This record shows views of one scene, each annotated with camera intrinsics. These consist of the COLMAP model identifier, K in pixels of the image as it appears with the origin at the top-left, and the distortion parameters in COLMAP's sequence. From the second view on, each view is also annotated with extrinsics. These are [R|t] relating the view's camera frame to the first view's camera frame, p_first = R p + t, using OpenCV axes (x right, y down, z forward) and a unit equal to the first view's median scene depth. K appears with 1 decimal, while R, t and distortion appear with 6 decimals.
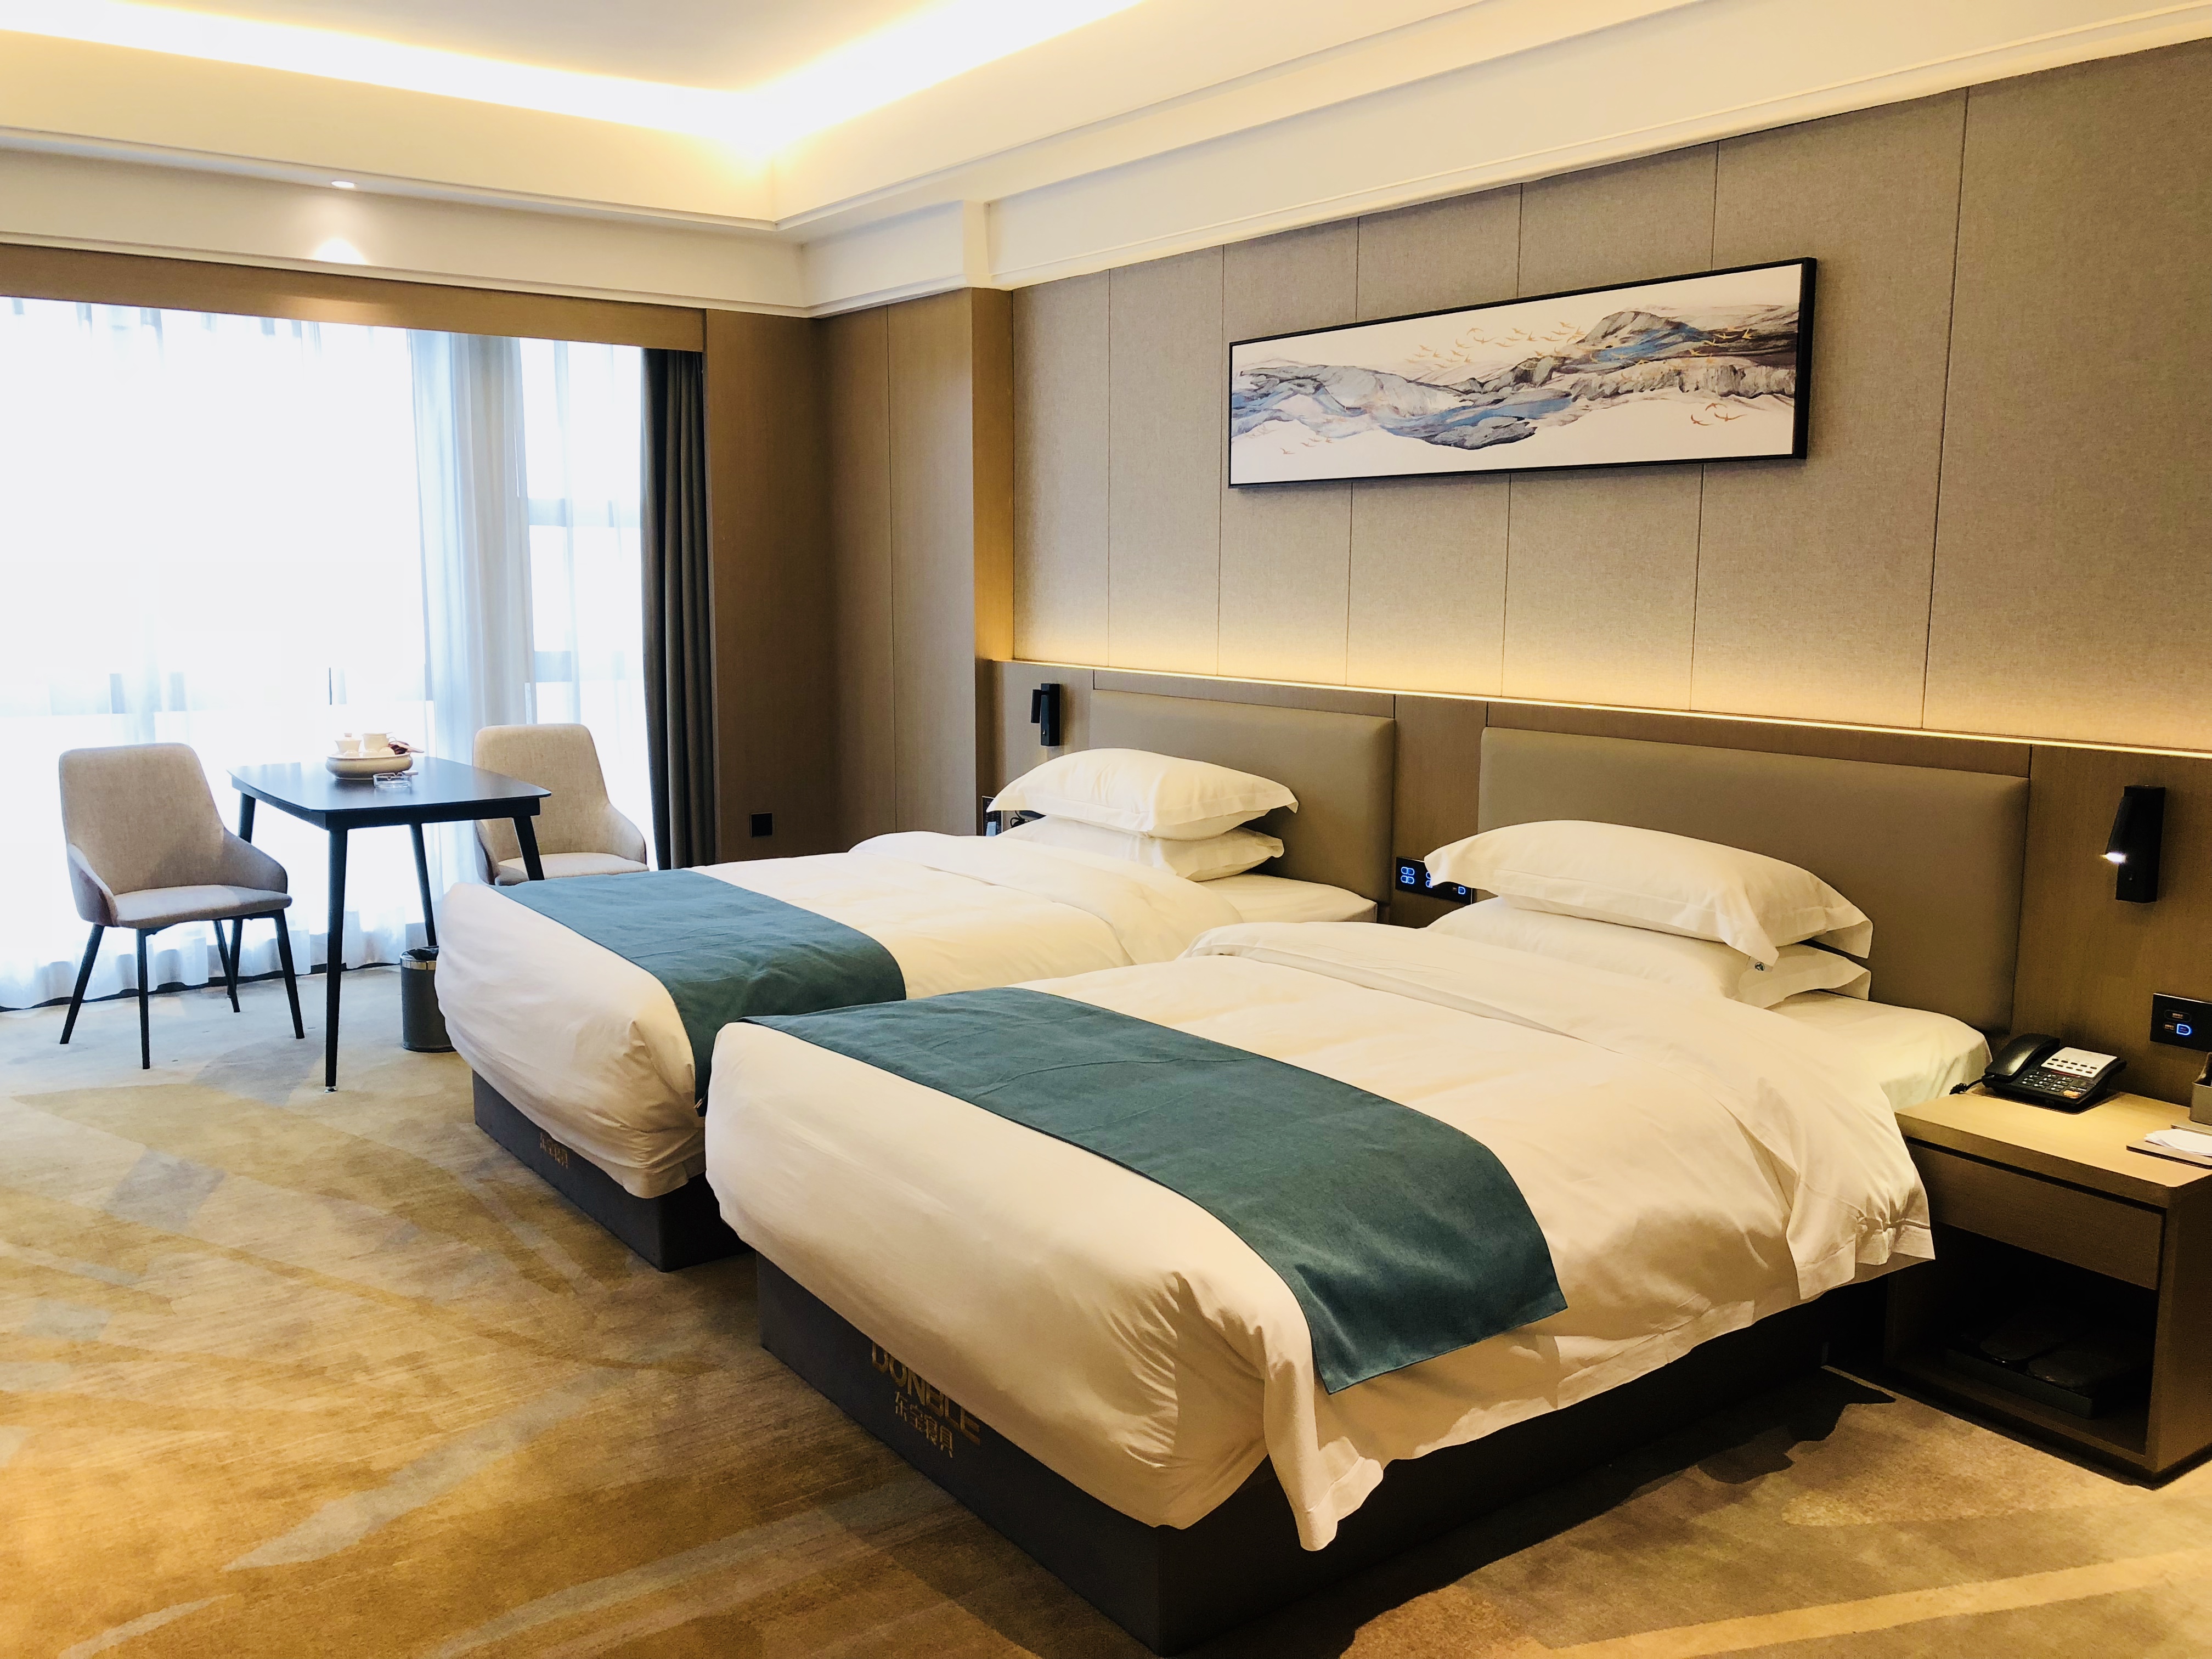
lens RADIAL K [[1868.5, 0, 1106.0], [0, 1868.5, 829.5], [0, 0, 1]] dist [-0.005080, 0.201560]
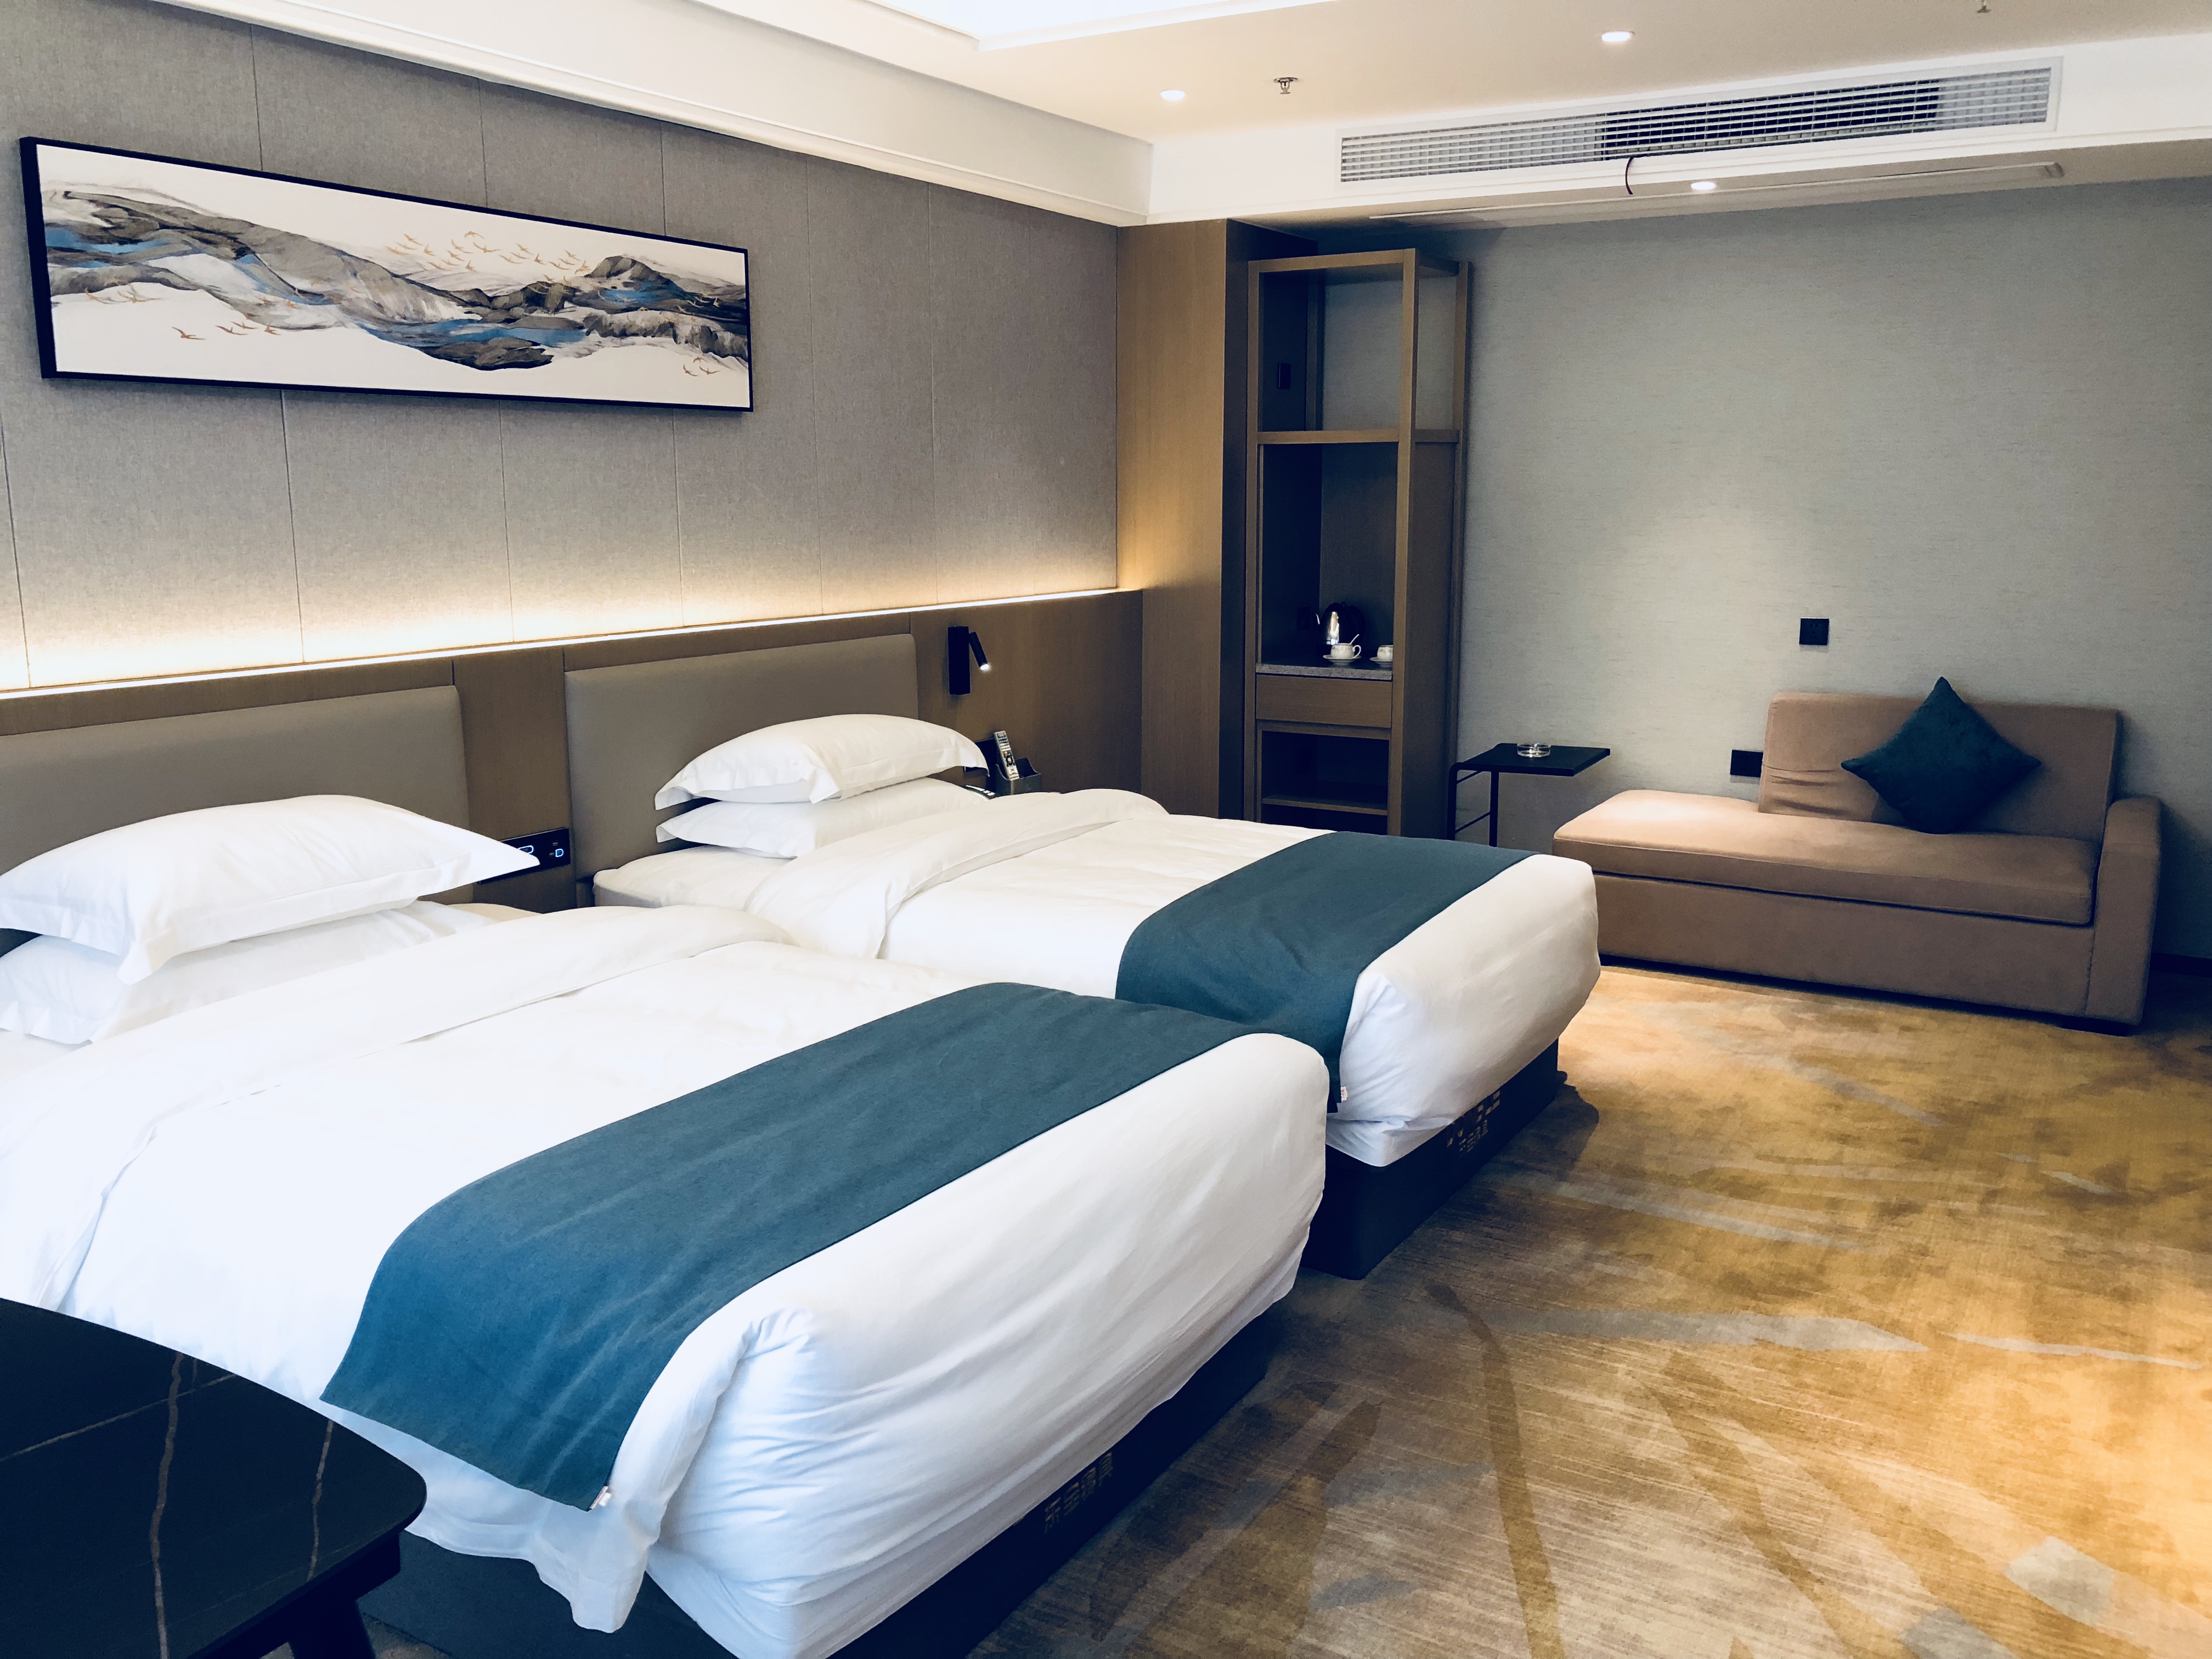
lens RADIAL K [[1868.5, 0, 1106.0], [0, 1868.5, 829.5], [0, 0, 1]] dist [-0.005080, 0.201560]
pose [[-0.385882, -0.165335, 0.907612, -0.774102], [0.144993, 0.960714, 0.236654, -0.162240], [-0.911083, 0.222917, -0.346750, 1.093684]]
